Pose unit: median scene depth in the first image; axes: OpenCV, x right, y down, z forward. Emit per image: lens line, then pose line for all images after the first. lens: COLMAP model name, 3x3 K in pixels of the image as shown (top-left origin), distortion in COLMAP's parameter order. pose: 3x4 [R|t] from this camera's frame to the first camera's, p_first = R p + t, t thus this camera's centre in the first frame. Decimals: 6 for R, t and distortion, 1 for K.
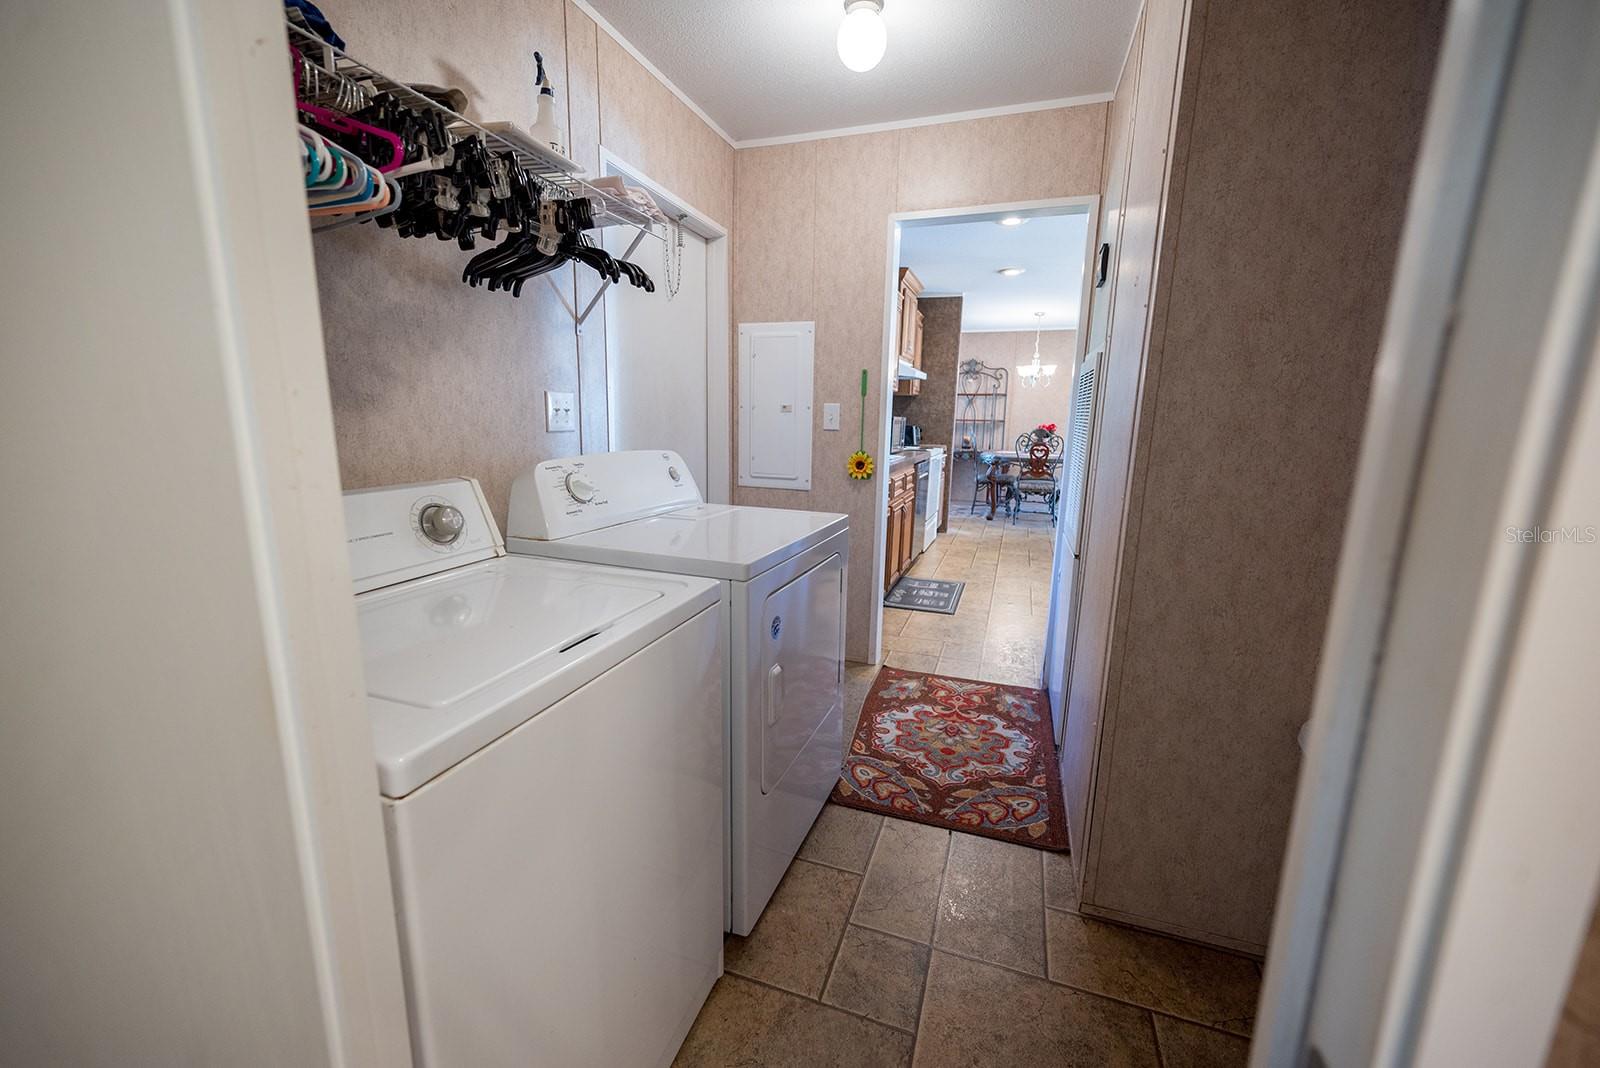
lens RADIAL K [[631.2, 0, 801.8], [0, 631.2, 532.2], [0, 0, 1]] dist [-0.002041, -0.000015]
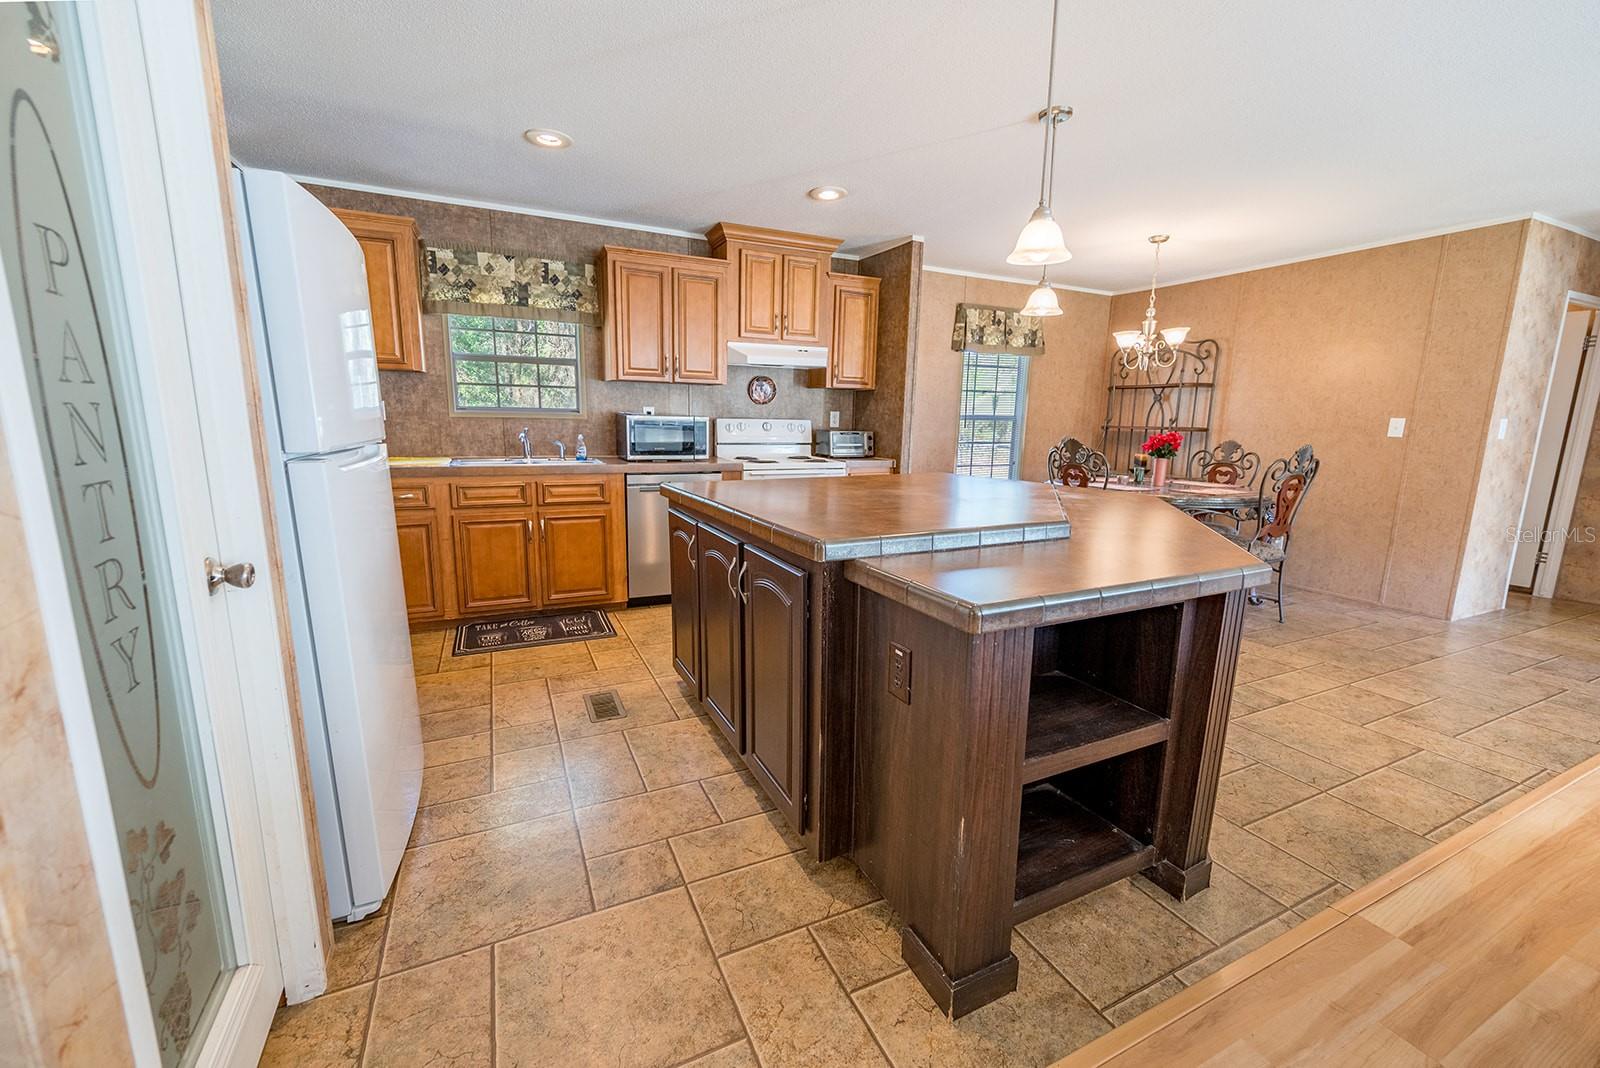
lens RADIAL K [[643.3, 0, 801.7], [0, 643.3, 533.6], [0, 0, 1]] dist [-0.001650, -0.000146]
pose [[0.701159, 0.121305, -0.702611, 0.610392], [-0.135955, 0.990087, 0.035264, -0.062526], [0.699923, 0.070798, 0.710700, 0.396905]]
